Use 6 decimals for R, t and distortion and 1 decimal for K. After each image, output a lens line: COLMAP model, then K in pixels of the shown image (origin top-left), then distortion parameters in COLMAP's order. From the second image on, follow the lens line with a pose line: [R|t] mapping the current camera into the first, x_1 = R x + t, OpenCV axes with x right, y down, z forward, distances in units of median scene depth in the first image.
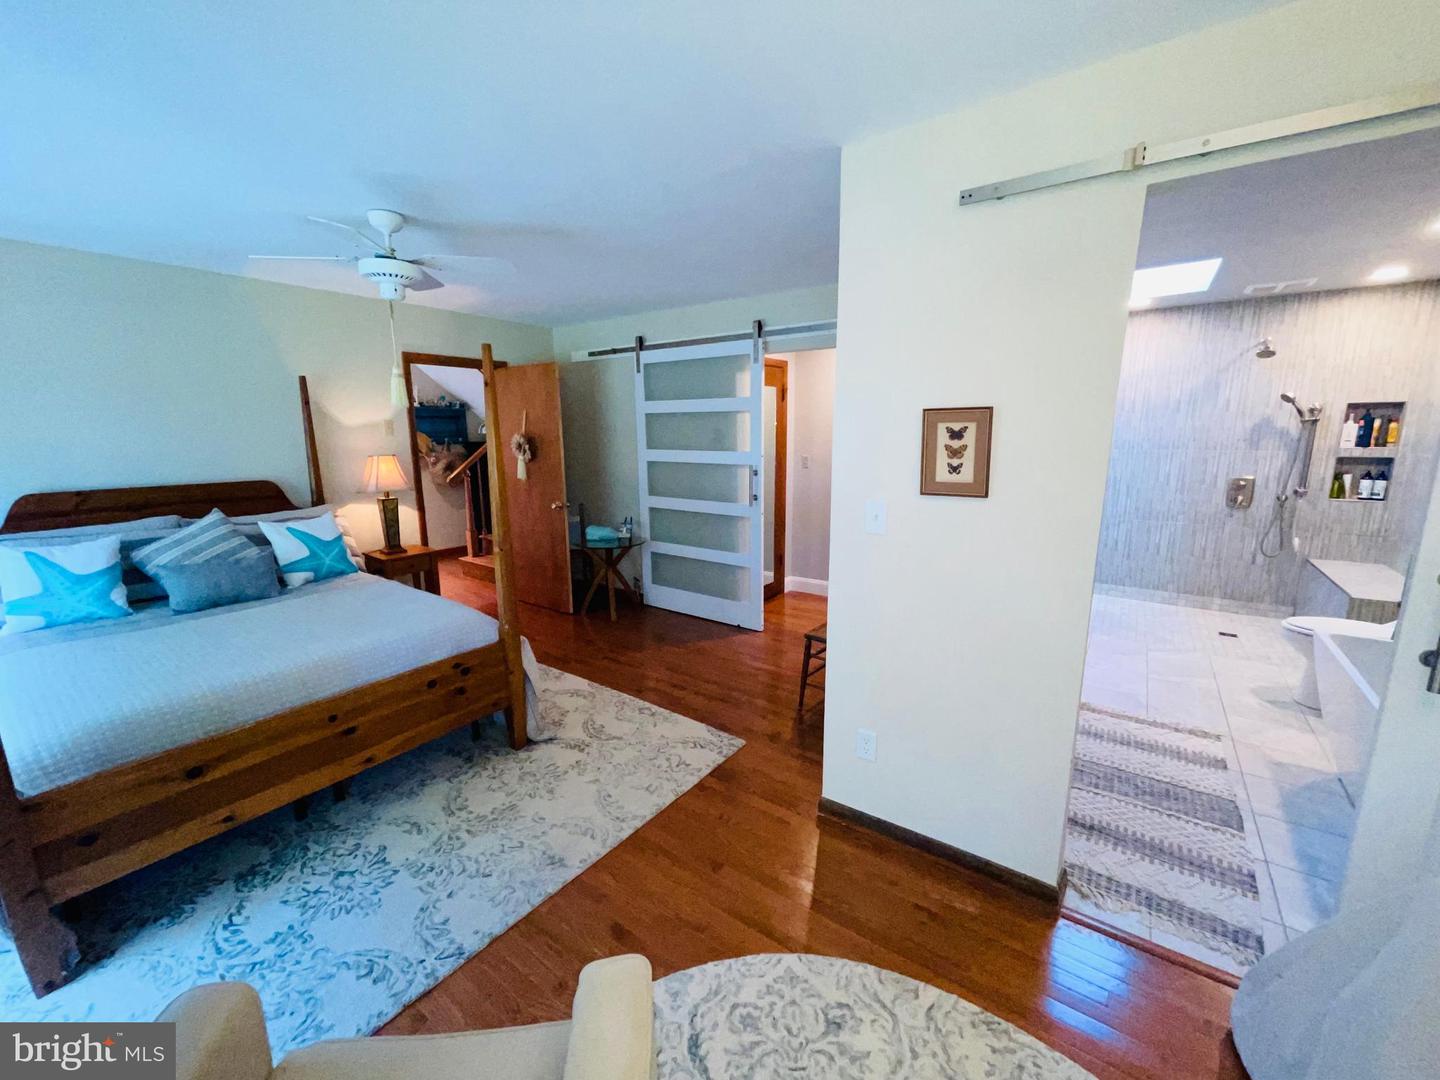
lens RADIAL K [[580.3, 0, 713.7], [0, 580.3, 540.8], [0, 0, 1]] dist [-0.007751, 0.002828]
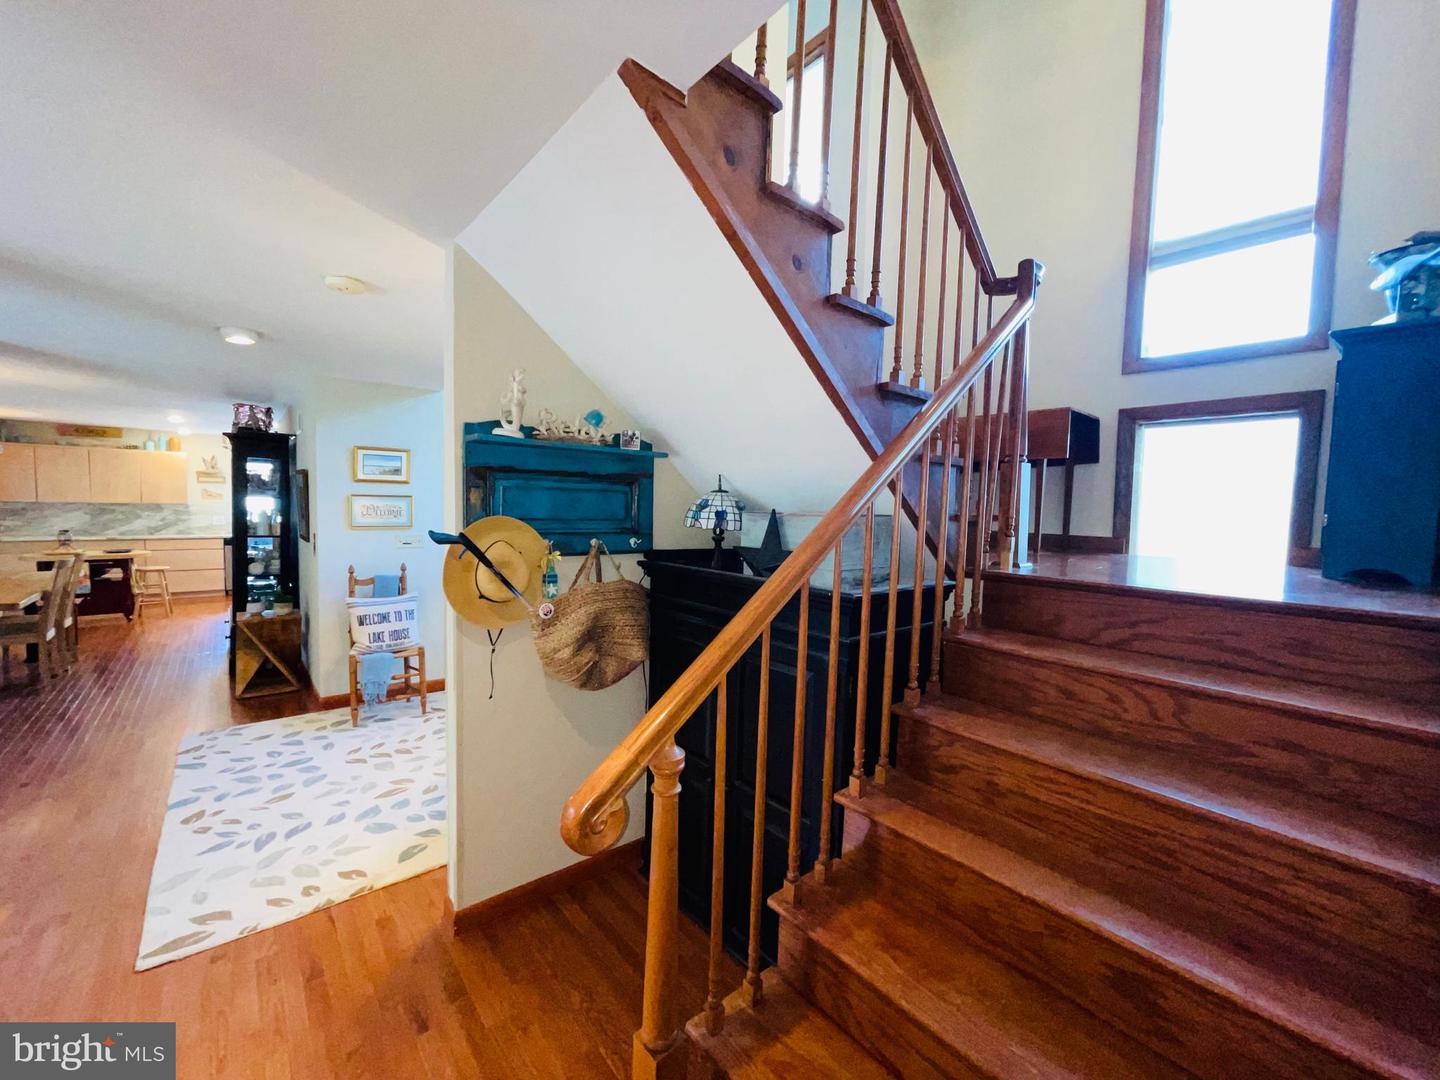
lens RADIAL K [[580.3, 0, 714.5], [0, 580.3, 538.1], [0, 0, 1]] dist [-0.007751, 0.002828]
pose [[0.970556, 0.047090, -0.236228, -0.324853], [-0.080109, 0.987982, -0.132187, -0.142587], [0.227164, 0.147219, 0.962664, 0.714998]]
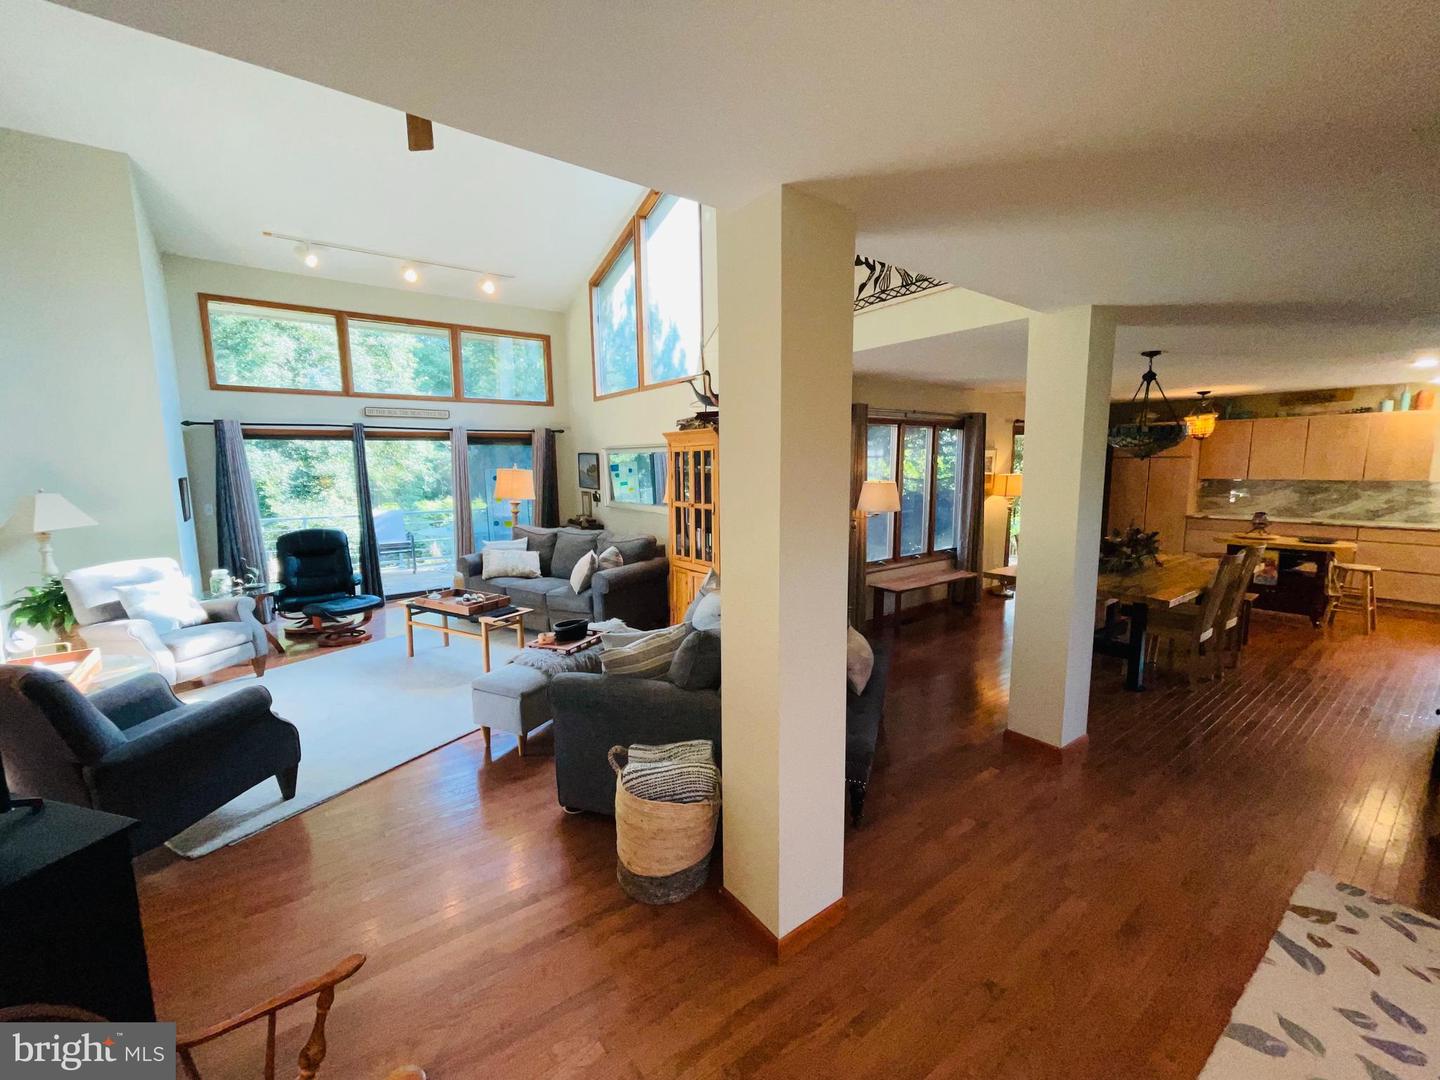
lens RADIAL K [[580.3, 0, 714.3], [0, 580.3, 539.8], [0, 0, 1]] dist [-0.007751, 0.002828]
pose [[-0.308048, 0.138778, -0.941195, -0.530075], [-0.174229, 0.964343, 0.199215, -0.187909], [0.935281, 0.225351, -0.272884, 0.873905]]
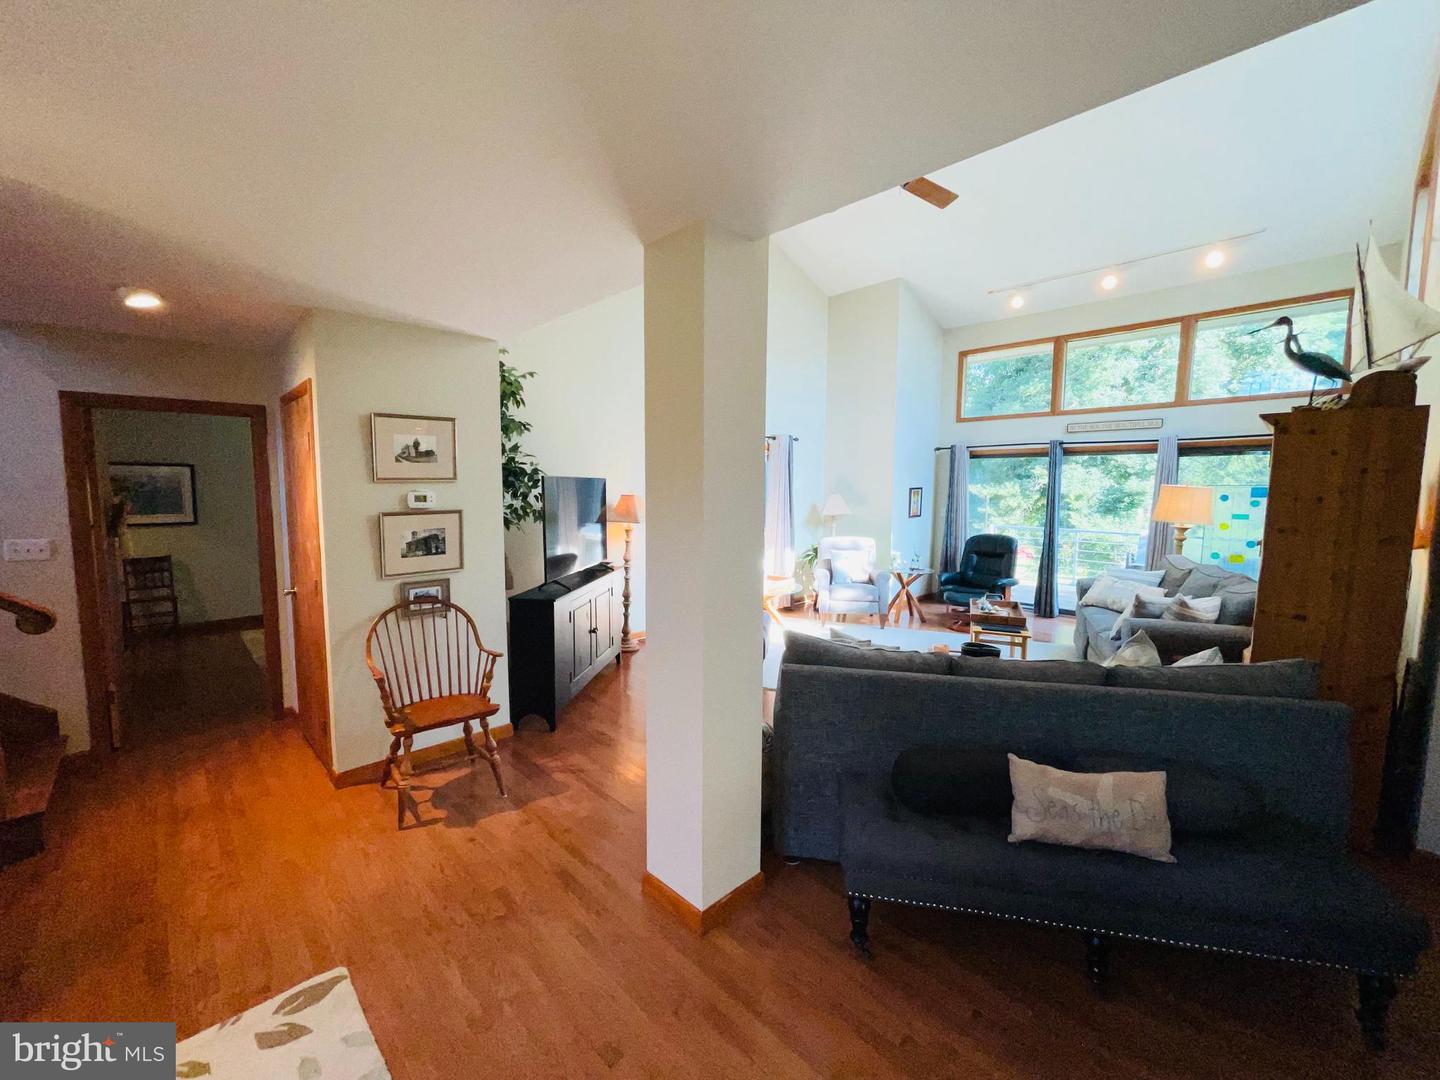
lens RADIAL K [[580.3, 0, 715.0], [0, 580.3, 541.2], [0, 0, 1]] dist [-0.007751, 0.002828]
pose [[-0.985295, -0.010906, 0.170515, -0.885045], [0.038696, 0.957787, 0.284862, -0.224310], [-0.166423, 0.287271, -0.943281, 1.133084]]
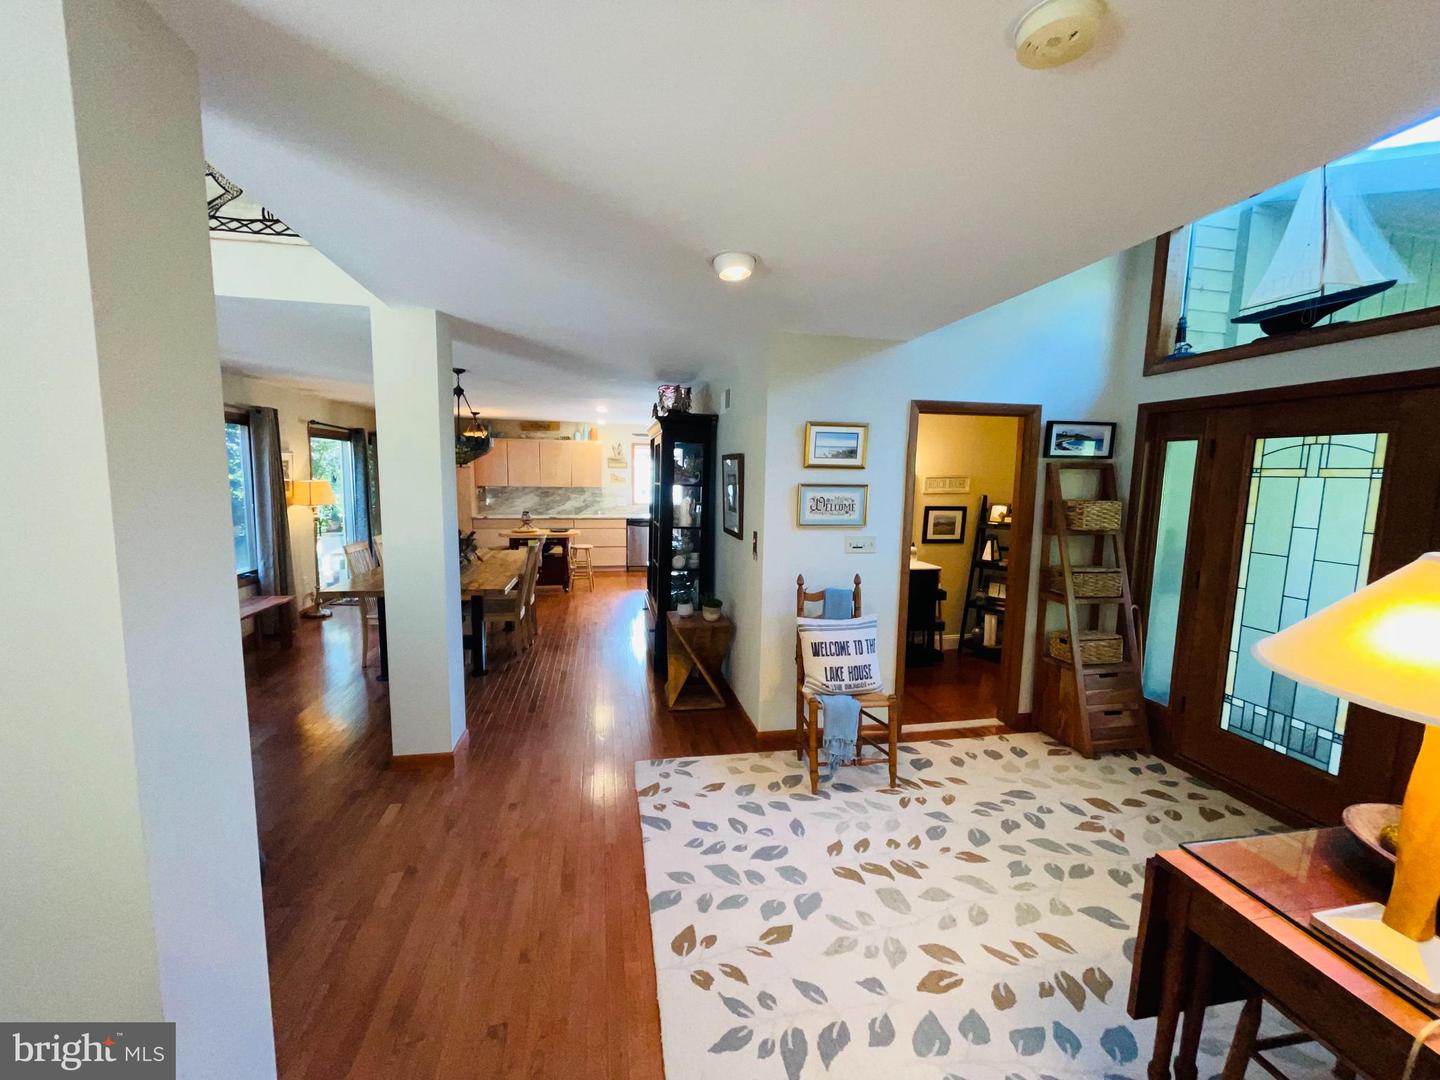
lens RADIAL K [[580.3, 0, 710.1], [0, 580.3, 536.8], [0, 0, 1]] dist [-0.007751, 0.002828]
pose [[0.724216, 0.094646, -0.683048, -0.582231], [-0.158951, 0.986774, -0.031800, -0.169617], [0.671004, 0.131600, 0.729681, 0.821146]]
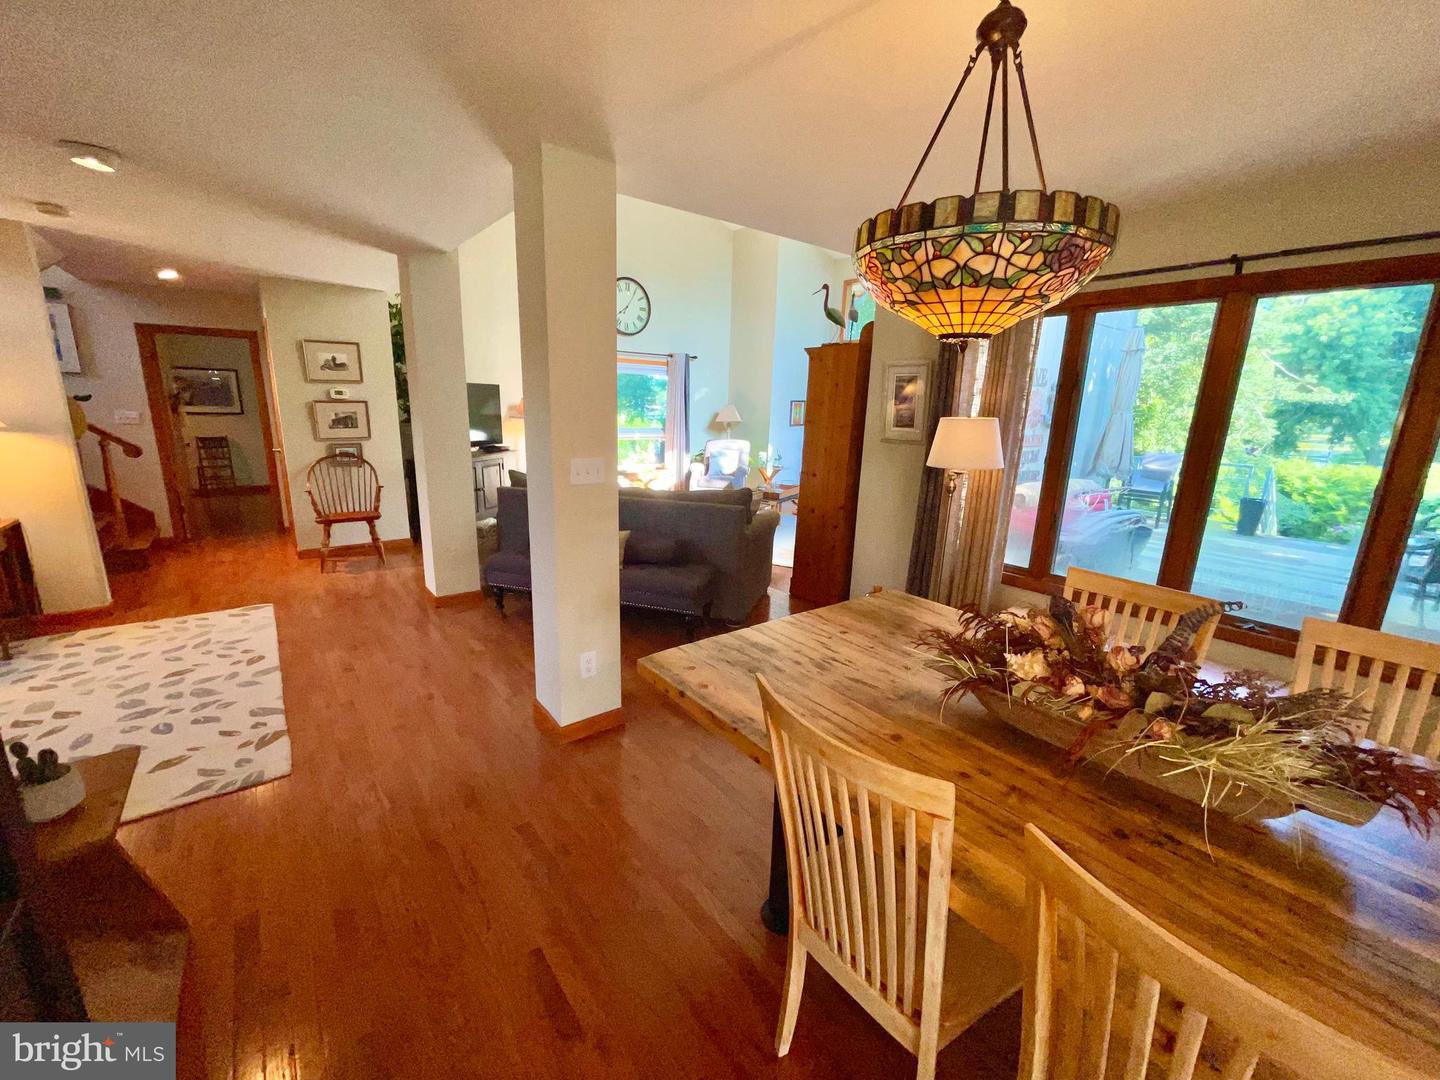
lens RADIAL K [[580.3, 0, 718.4], [0, 580.3, 542.9], [0, 0, 1]] dist [-0.007751, 0.002828]
pose [[-0.963175, -0.079985, 0.256702, -1.286144], [0.034806, 0.909604, 0.414016, -0.254240], [-0.266612, 0.407705, -0.873324, 1.349879]]
